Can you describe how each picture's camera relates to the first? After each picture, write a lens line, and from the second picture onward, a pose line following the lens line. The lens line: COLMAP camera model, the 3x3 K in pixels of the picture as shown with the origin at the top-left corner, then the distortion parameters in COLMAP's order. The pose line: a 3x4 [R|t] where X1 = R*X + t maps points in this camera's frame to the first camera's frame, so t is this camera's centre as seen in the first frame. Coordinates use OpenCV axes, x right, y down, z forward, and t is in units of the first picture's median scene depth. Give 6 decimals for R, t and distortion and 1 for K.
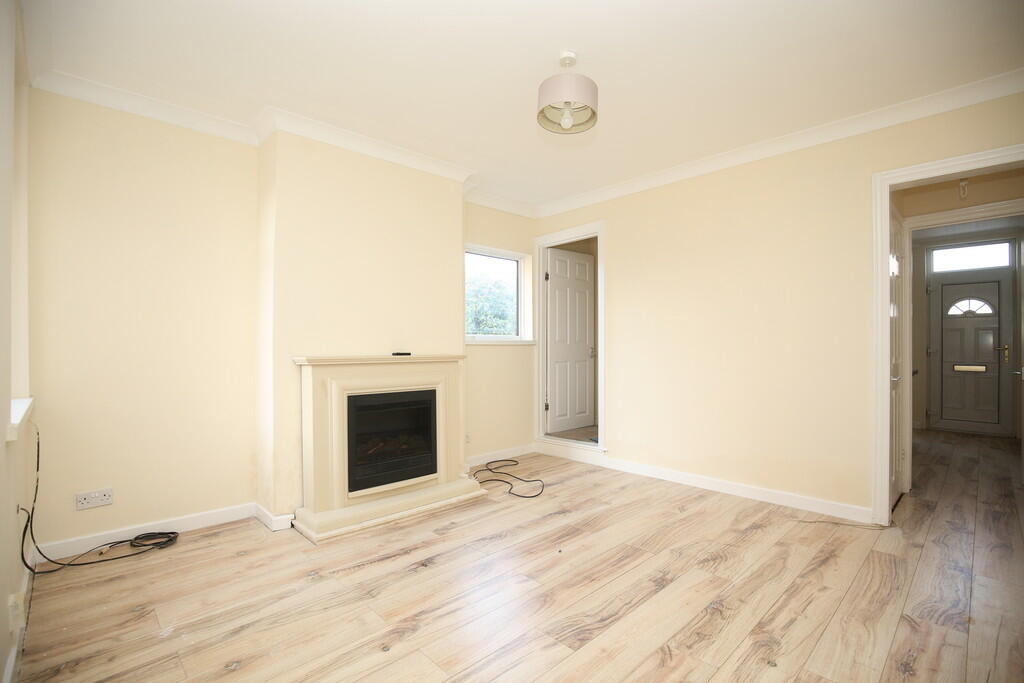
lens RADIAL K [[466.4, 0, 515.6], [0, 466.4, 350.1], [0, 0, 1]] dist [-0.015505, 0.001268]
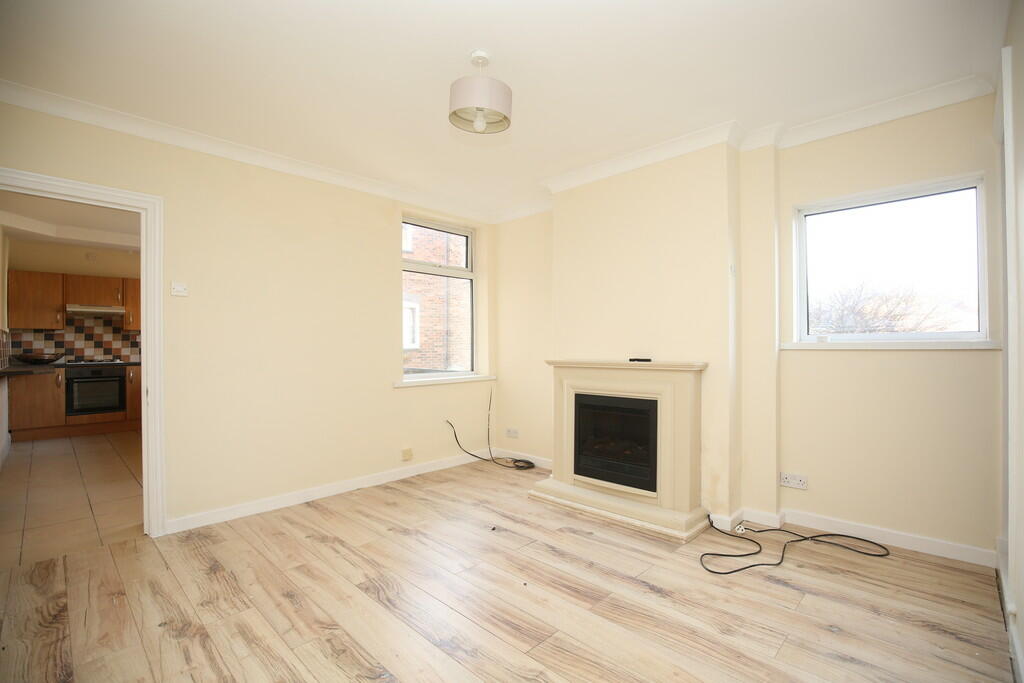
lens RADIAL K [[466.4, 0, 511.4], [0, 466.4, 343.0], [0, 0, 1]] dist [-0.015505, 0.001268]
pose [[0.025495, -0.010901, -0.999616, 0.852344], [0.003340, 0.999936, -0.010819, -0.020616], [0.999669, -0.003063, 0.025530, 0.812474]]
